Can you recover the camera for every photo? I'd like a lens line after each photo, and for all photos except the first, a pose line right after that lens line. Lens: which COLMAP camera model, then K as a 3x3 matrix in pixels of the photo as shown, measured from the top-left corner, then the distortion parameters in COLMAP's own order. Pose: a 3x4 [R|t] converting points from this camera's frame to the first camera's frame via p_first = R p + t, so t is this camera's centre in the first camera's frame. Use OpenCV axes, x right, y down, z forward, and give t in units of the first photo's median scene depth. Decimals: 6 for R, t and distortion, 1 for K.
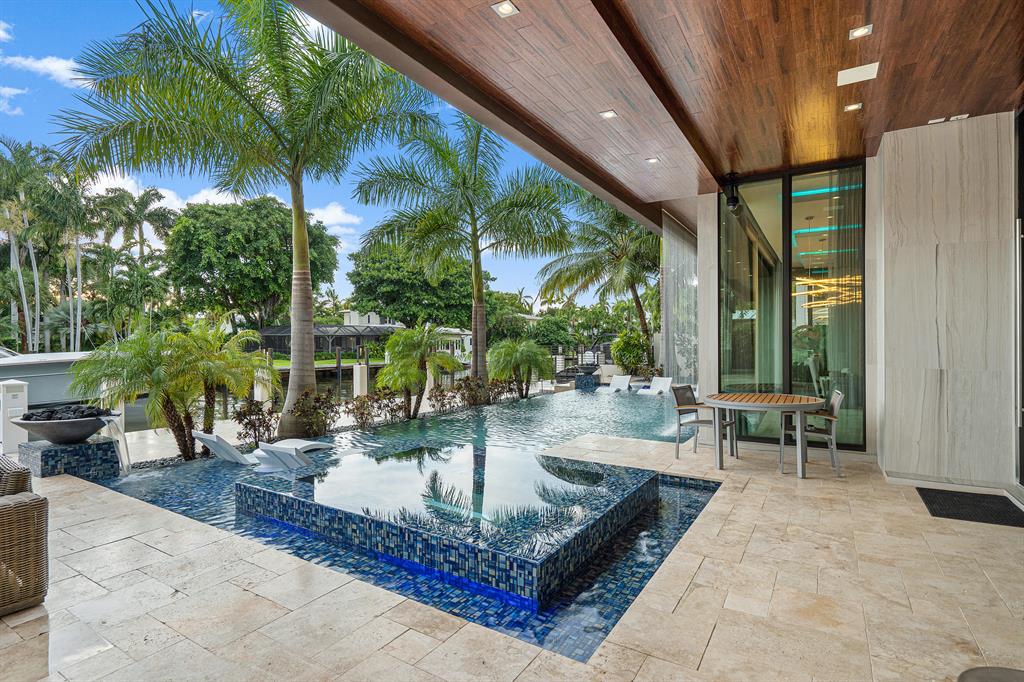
lens RADIAL K [[507.8, 0, 512.0], [0, 507.8, 341.0], [0, 0, 1]] dist [0.000238, -0.031591]
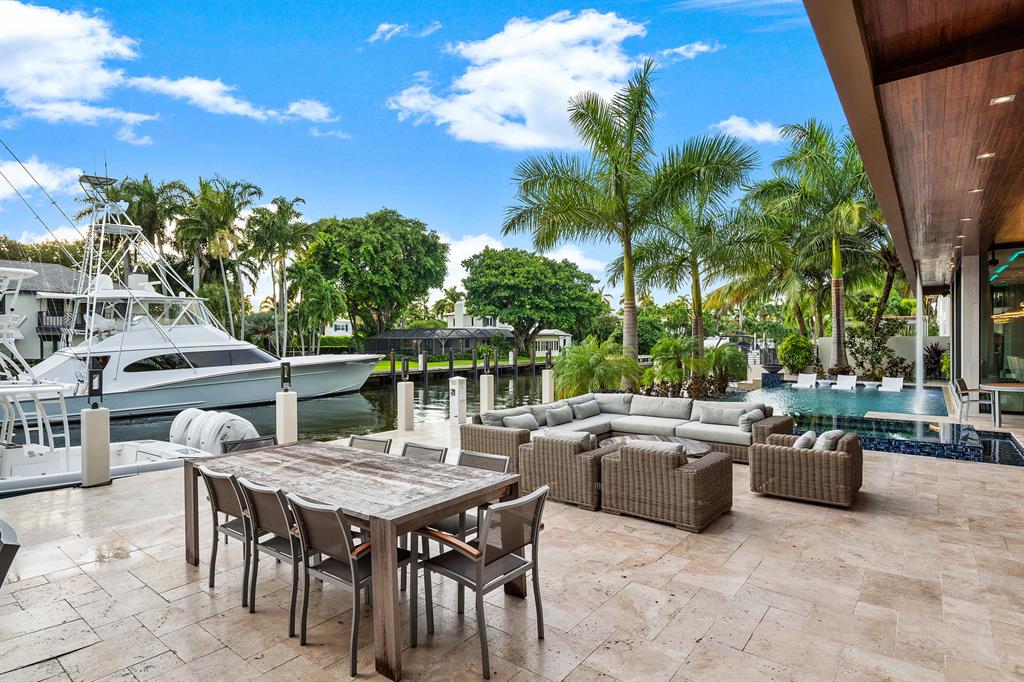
lens RADIAL K [[532.8, 0, 512.0], [0, 532.8, 341.0], [0, 0, 1]] dist [-0.000276, 0.000320]
pose [[0.993009, -0.009213, -0.117677, -0.093333], [0.009279, 0.999957, 0.000016, -0.004732], [0.117672, -0.001107, 0.993052, -0.088579]]
